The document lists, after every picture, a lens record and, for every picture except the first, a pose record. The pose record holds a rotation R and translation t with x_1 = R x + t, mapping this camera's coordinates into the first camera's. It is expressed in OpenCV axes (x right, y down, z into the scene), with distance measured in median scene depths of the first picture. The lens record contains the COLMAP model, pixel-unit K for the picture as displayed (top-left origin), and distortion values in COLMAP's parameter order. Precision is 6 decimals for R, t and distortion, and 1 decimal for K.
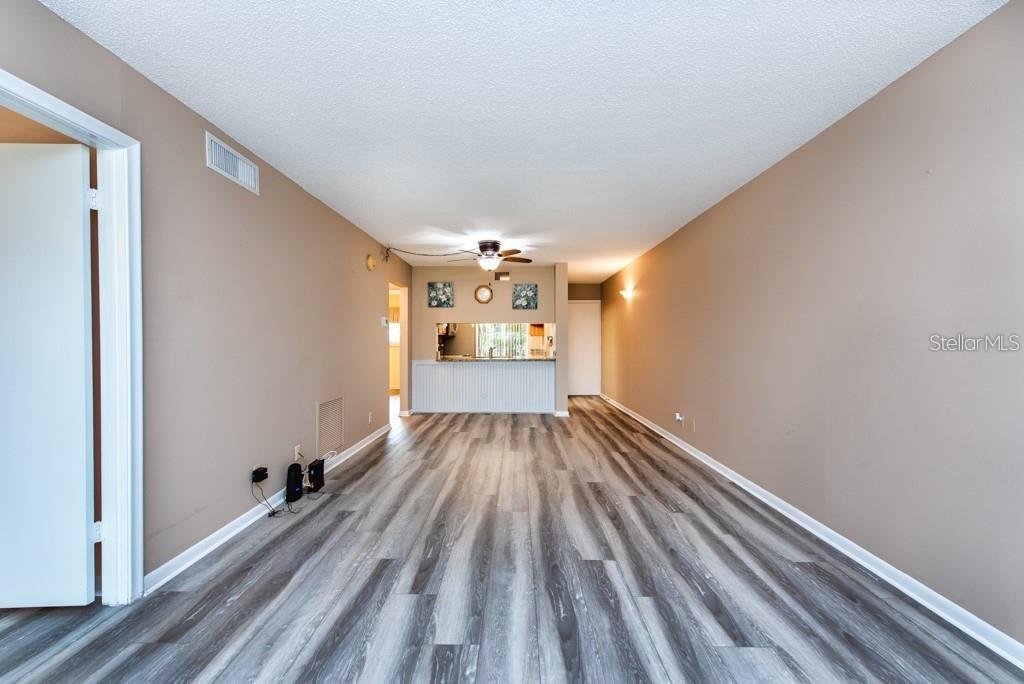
lens RADIAL K [[407.3, 0, 514.4], [0, 407.3, 343.5], [0, 0, 1]] dist [0.006988, -0.000303]
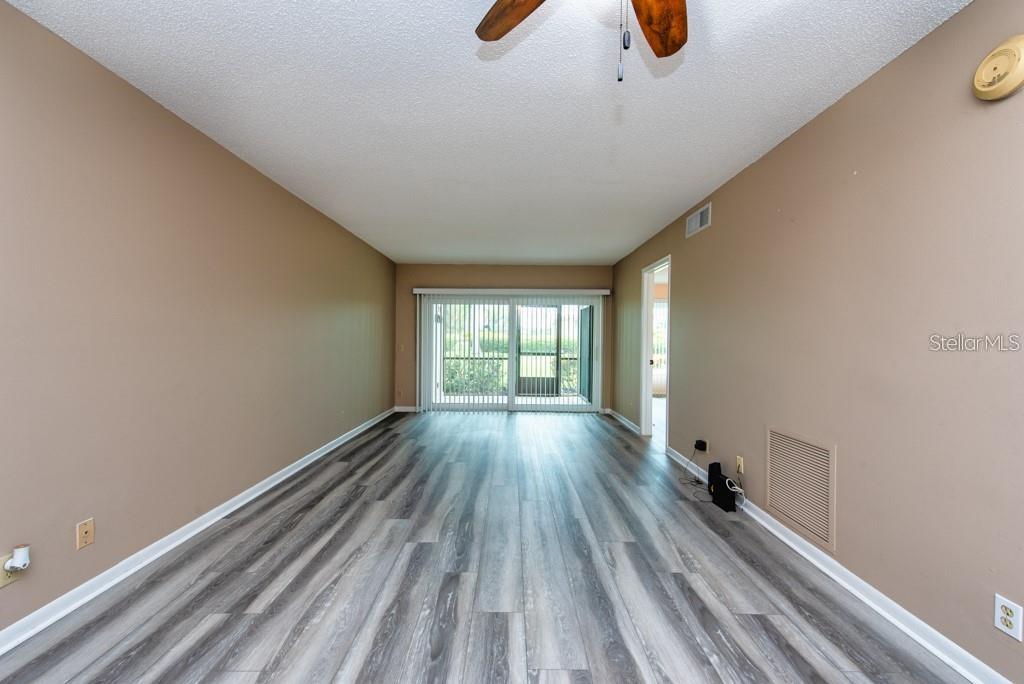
lens RADIAL K [[399.0, 0, 512.0], [0, 399.0, 342.0], [0, 0, 1]] dist [0.009478, -0.002770]
pose [[-0.999894, -0.008221, -0.012038, -0.007926], [-0.008394, 0.999861, 0.014375, -0.014491], [0.011918, 0.014474, -0.999824, 1.770457]]
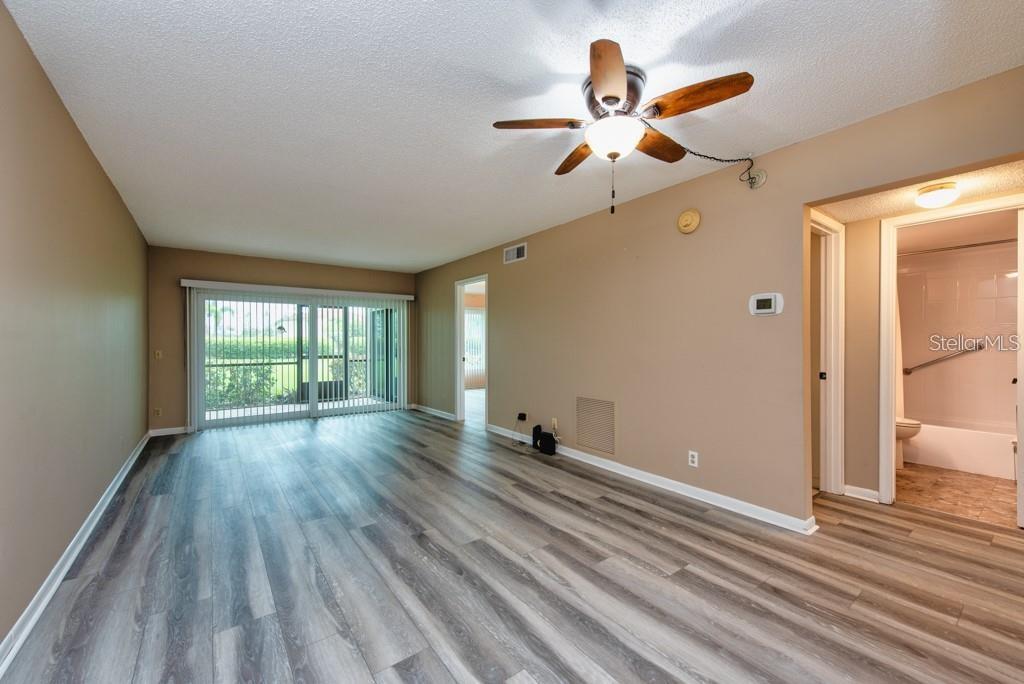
lens RADIAL K [[399.0, 0, 512.0], [0, 399.0, 342.0], [0, 0, 1]] dist [0.009478, -0.002770]
pose [[-0.796634, 0.002046, -0.604459, 0.366624], [-0.002807, 0.999971, 0.007085, -0.013945], [0.604456, 0.007341, -0.796605, 1.856619]]
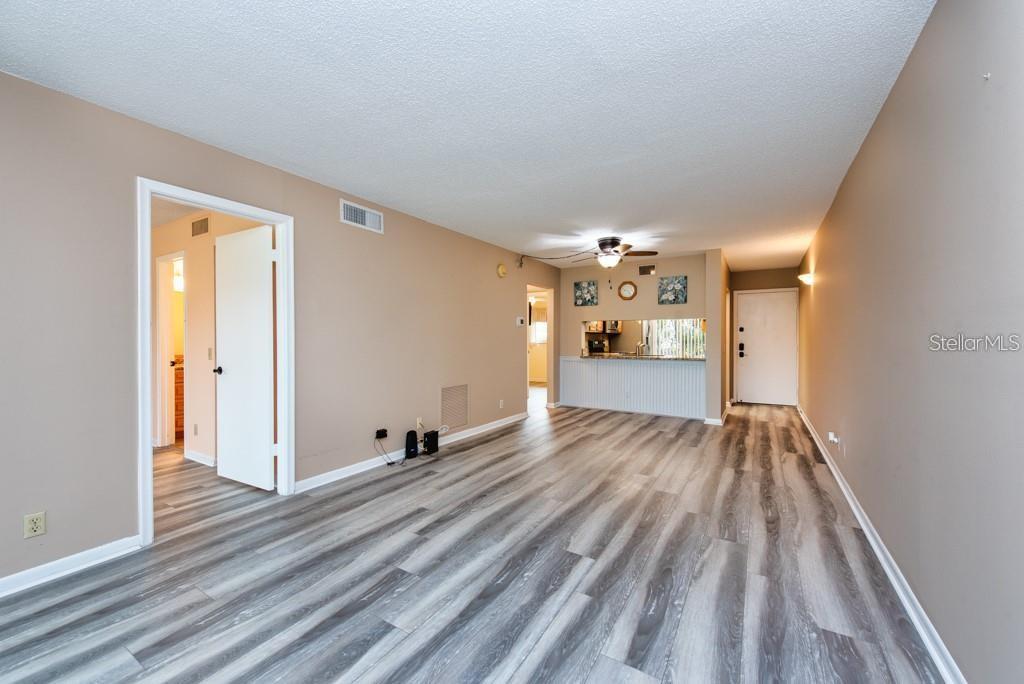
lens RADIAL K [[409.3, 0, 509.1], [0, 409.3, 342.4], [0, 0, 1]] dist [0.008241, -0.000388]
pose [[0.852371, 0.005979, -0.522904, 0.378212], [-0.004117, 0.999980, 0.004722, 0.000108], [0.522922, -0.001872, 0.852378, 0.027617]]
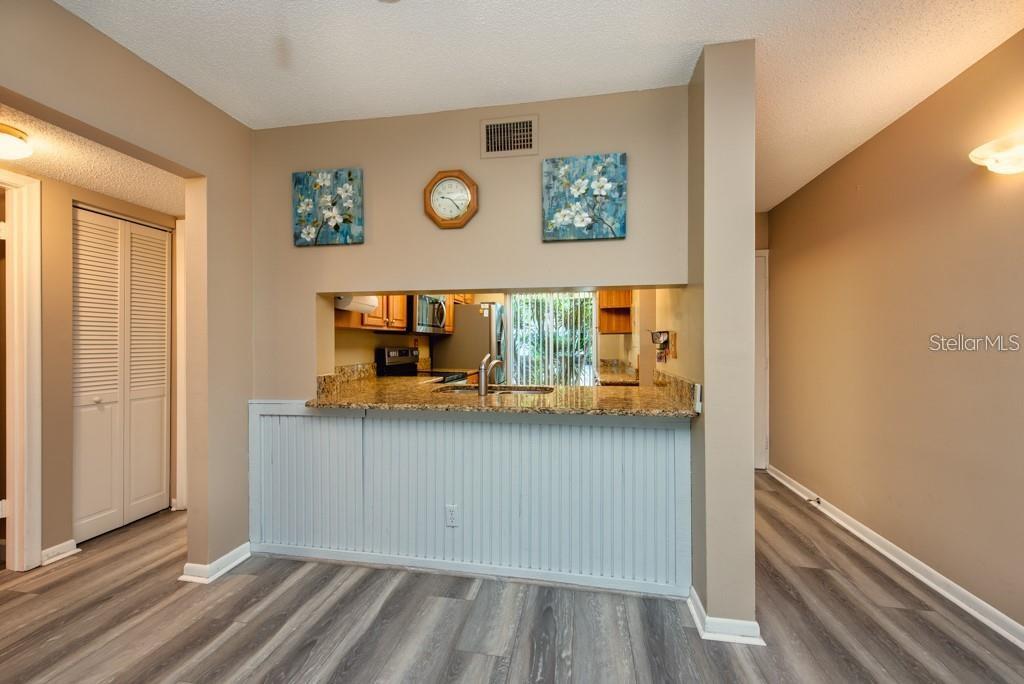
lens RADIAL K [[409.3, 0, 509.1], [0, 409.3, 342.4], [0, 0, 1]] dist [0.008241, -0.000388]
pose [[0.985171, -0.000346, -0.171576, 0.044536], [-0.000898, 0.999974, -0.007176, -0.013813], [0.171574, 0.007223, 0.985145, 1.334964]]
